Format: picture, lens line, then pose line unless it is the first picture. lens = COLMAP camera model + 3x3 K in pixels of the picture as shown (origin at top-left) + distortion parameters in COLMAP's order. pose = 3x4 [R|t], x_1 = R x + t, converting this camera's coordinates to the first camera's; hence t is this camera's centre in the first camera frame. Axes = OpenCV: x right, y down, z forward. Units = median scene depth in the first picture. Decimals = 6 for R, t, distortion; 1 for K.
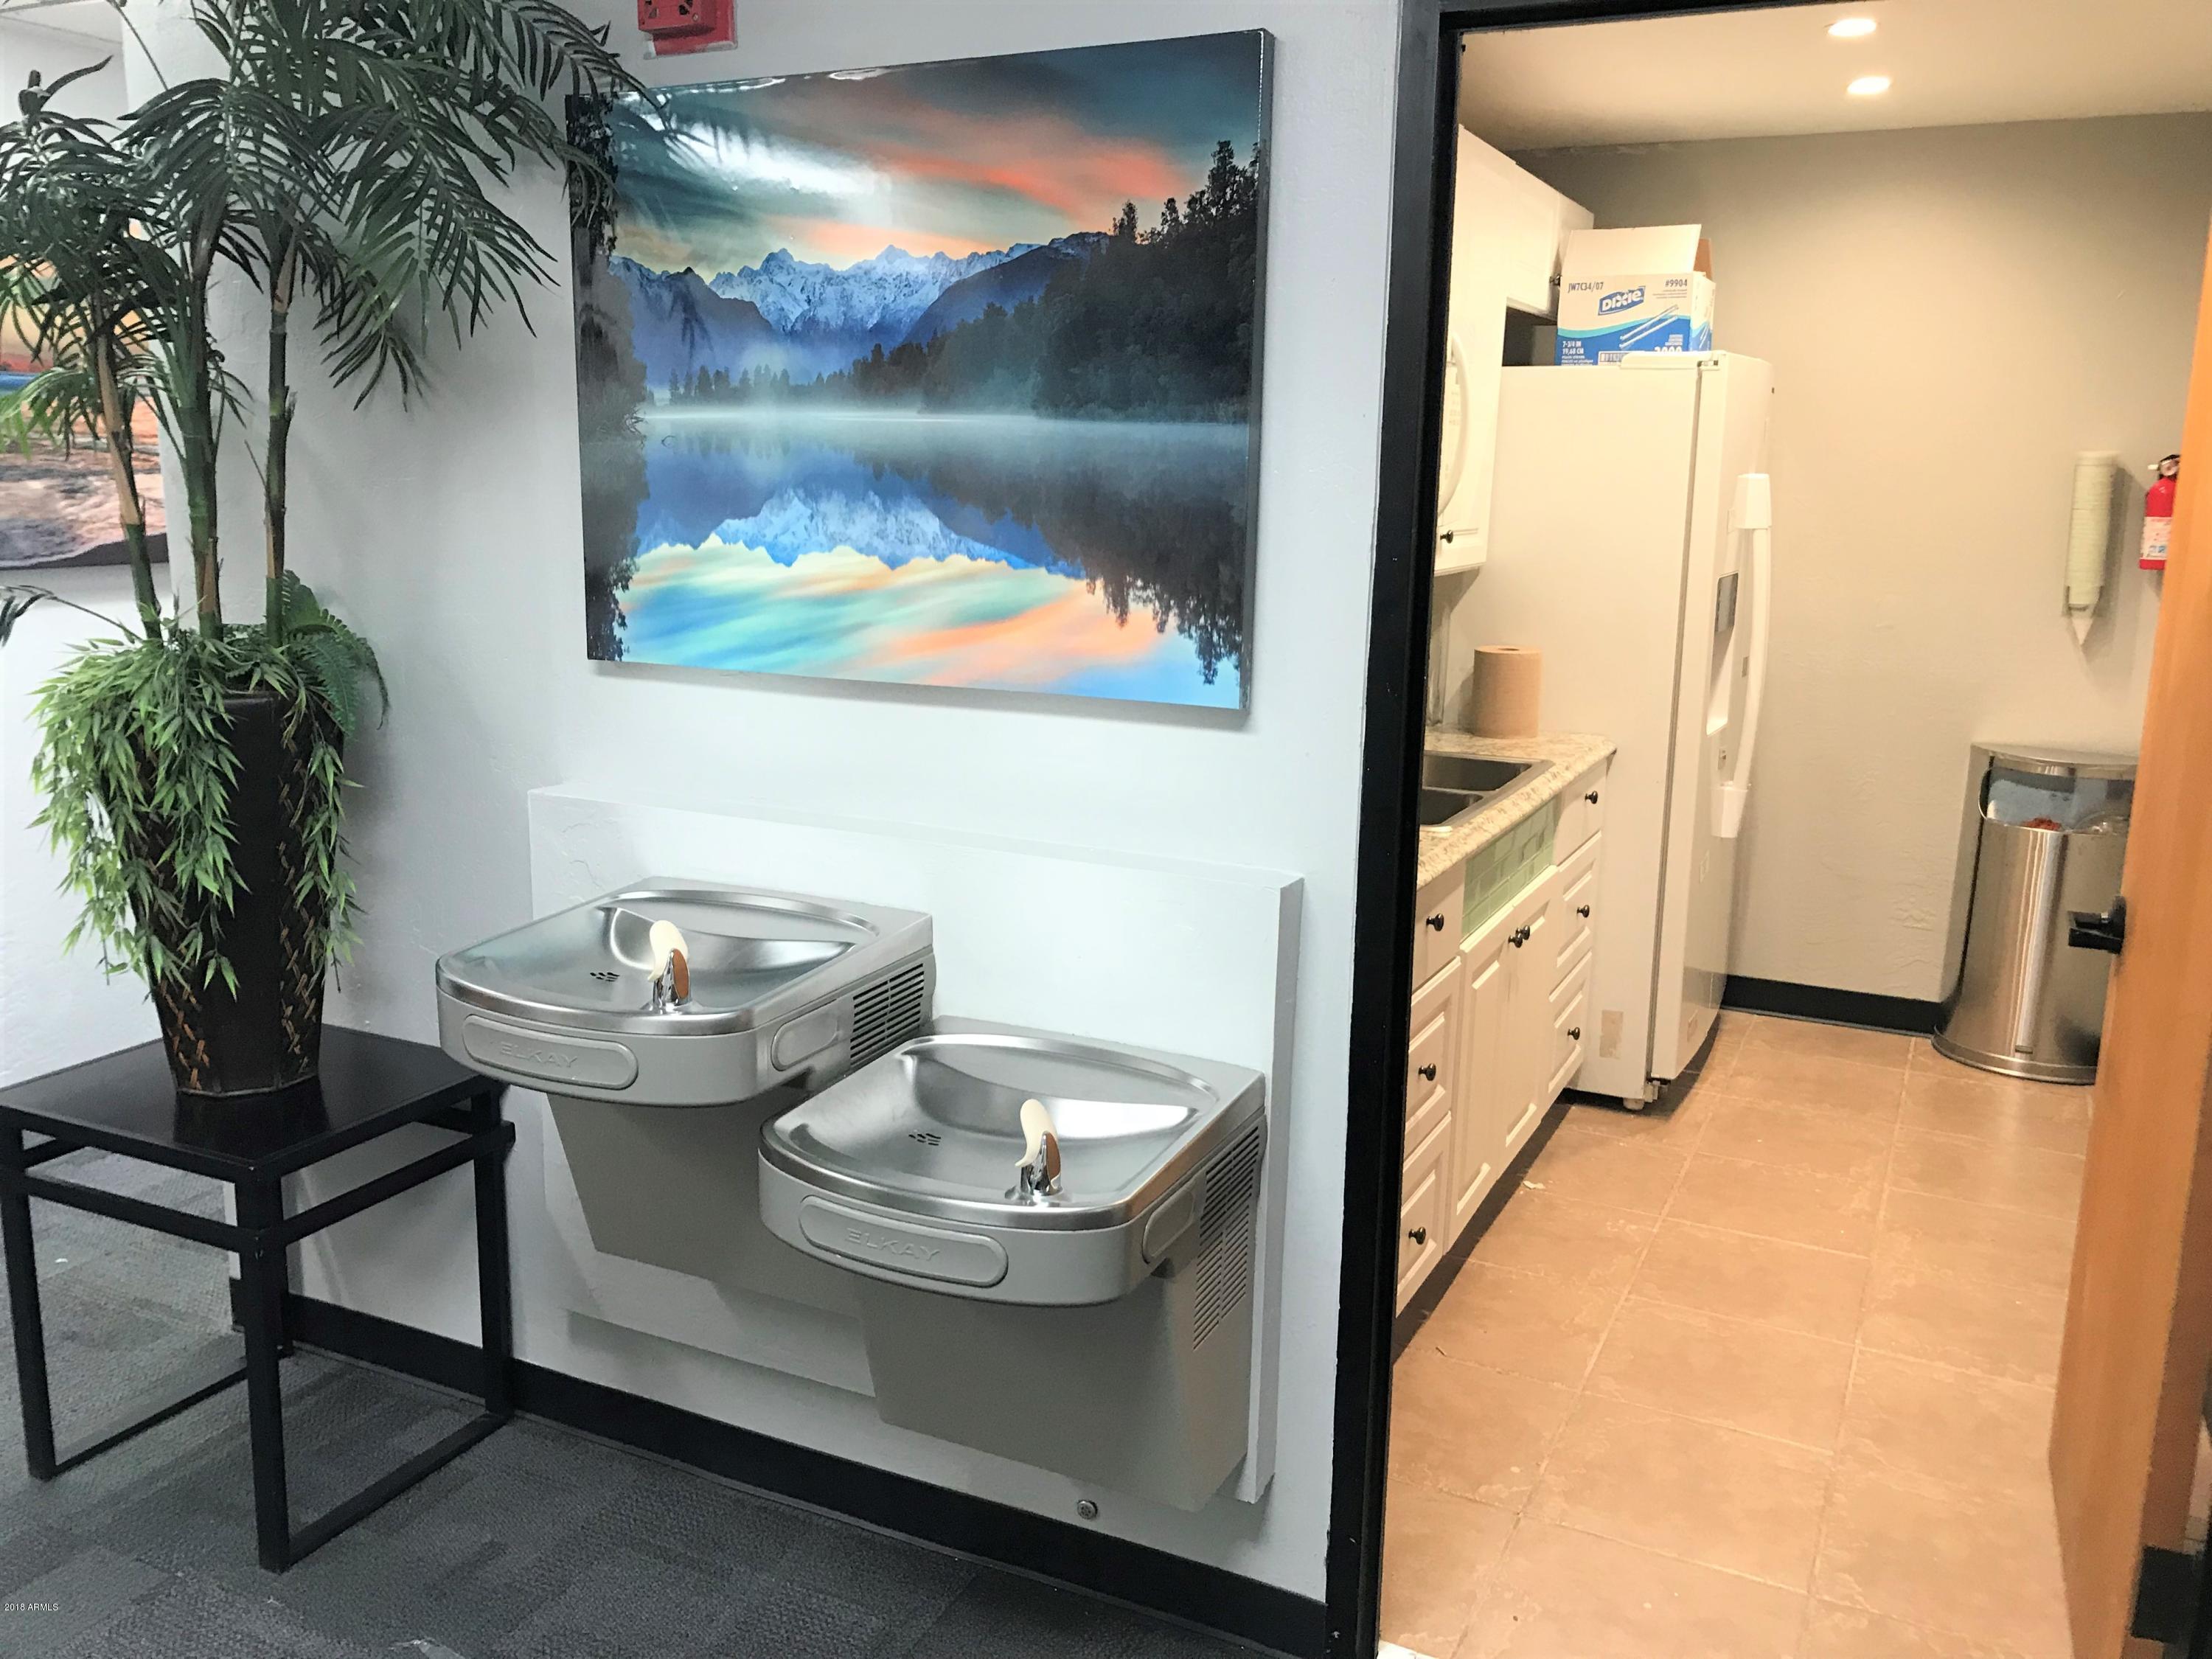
lens RADIAL K [[1828.6, 0, 1104.6], [0, 1828.6, 838.8], [0, 0, 1]] dist [0.050270, -0.031312]
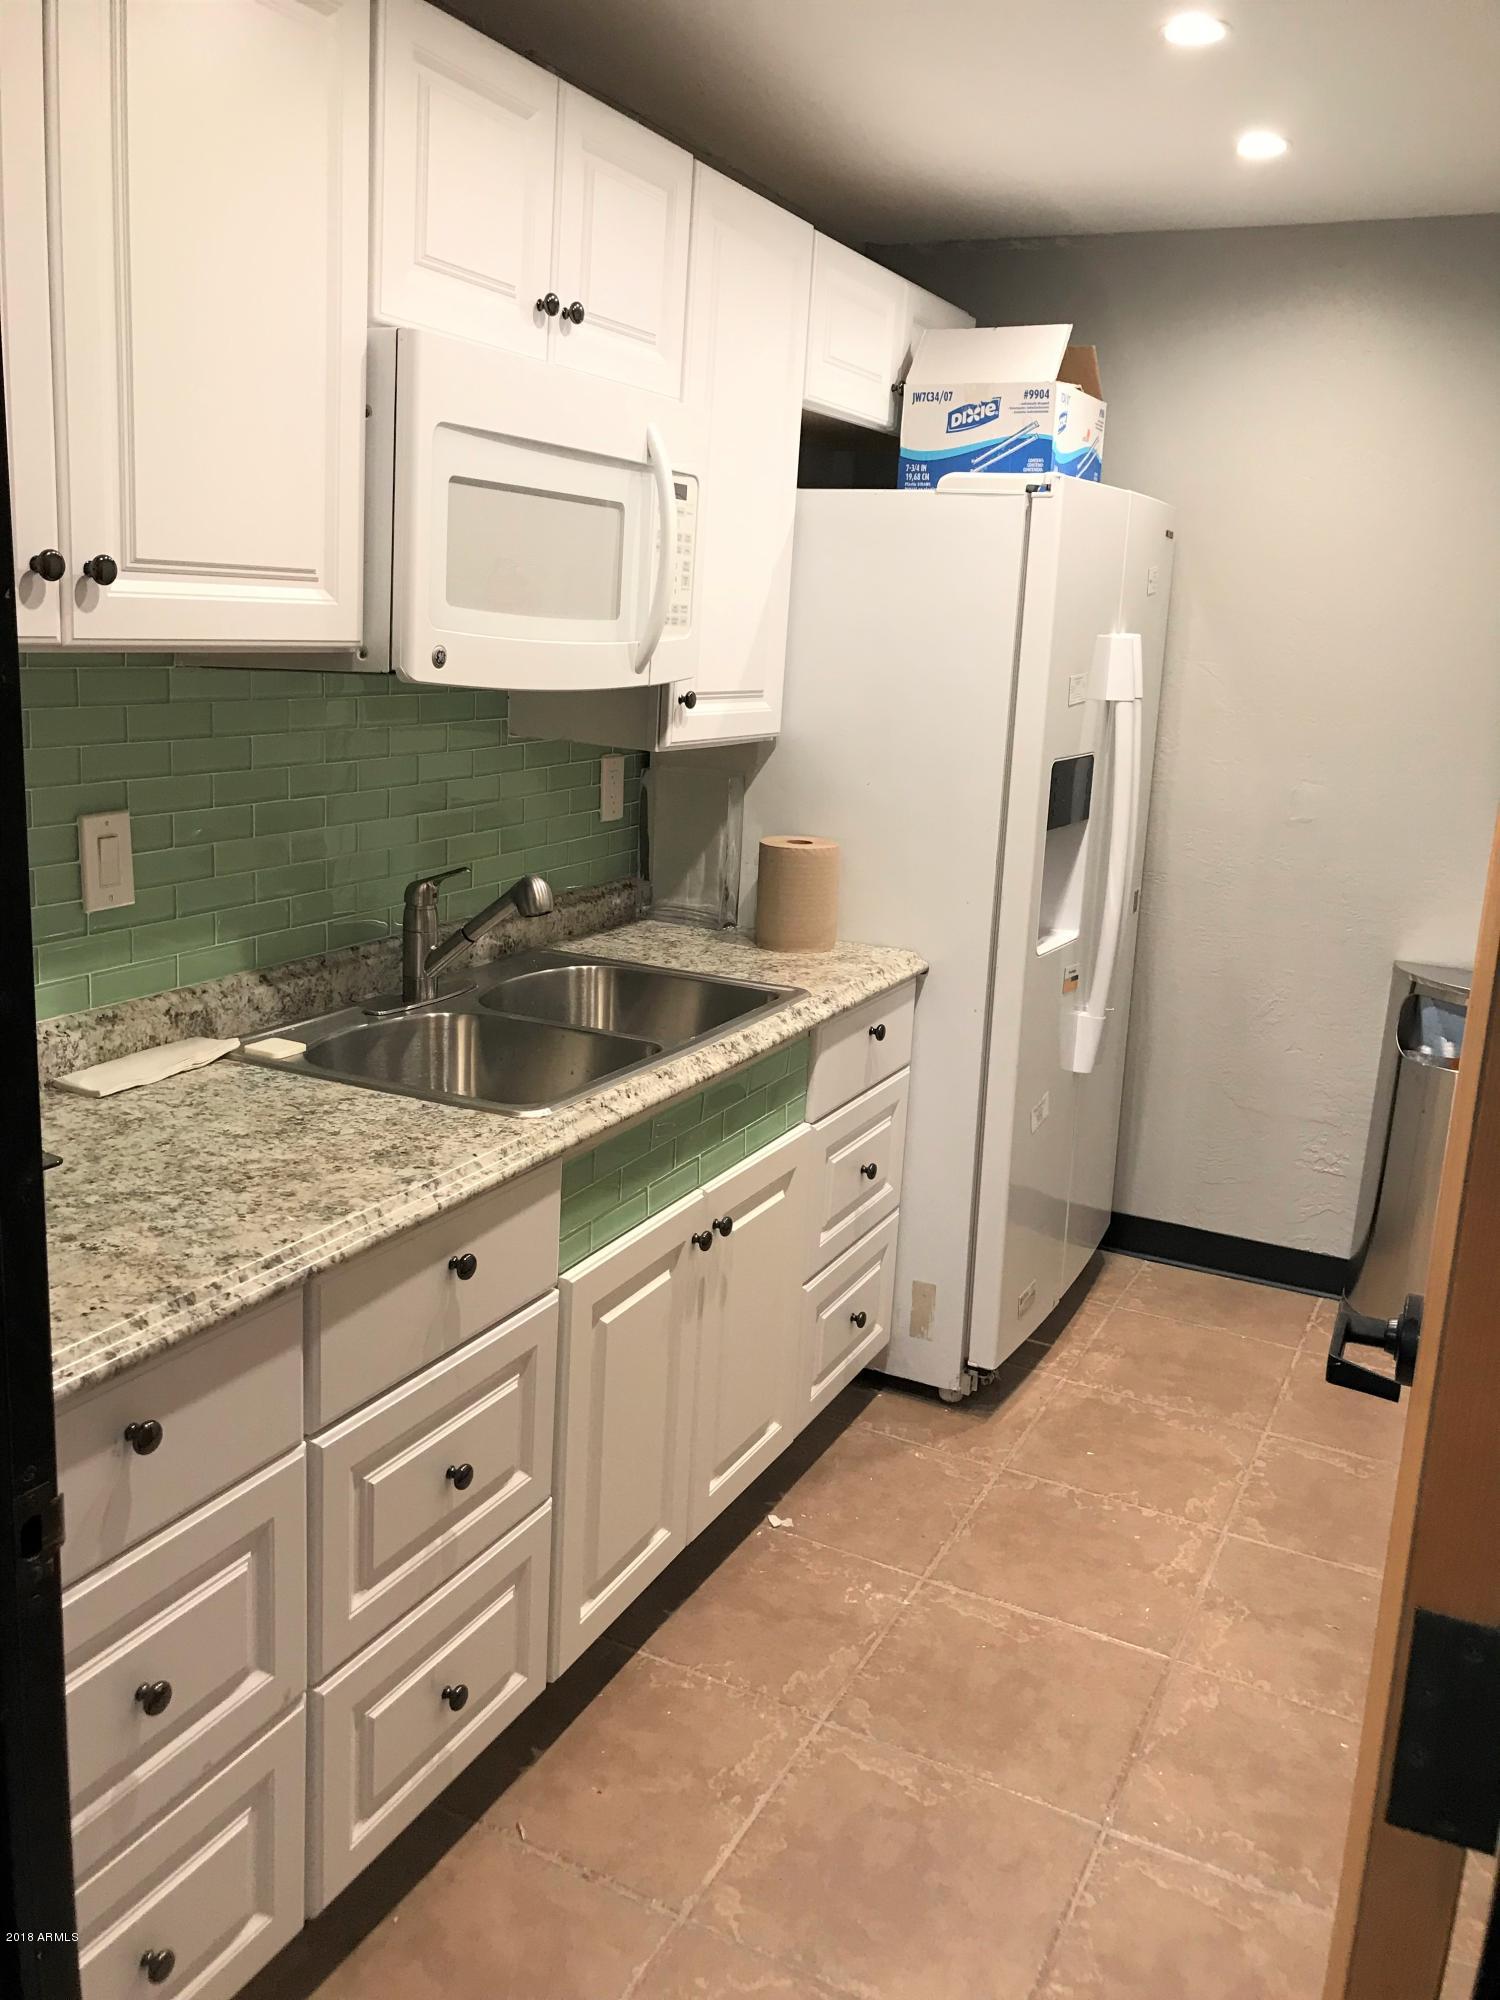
lens RADIAL K [[1653.4, 0, 751.0], [0, 1653.4, 987.2], [0, 0, 1]] dist [0.050270, -0.031312]
pose [[0.999523, 0.030604, -0.004162, 0.198246], [-0.030517, 0.999342, 0.019597, -0.050705], [0.004759, -0.019460, 0.999799, 0.261548]]
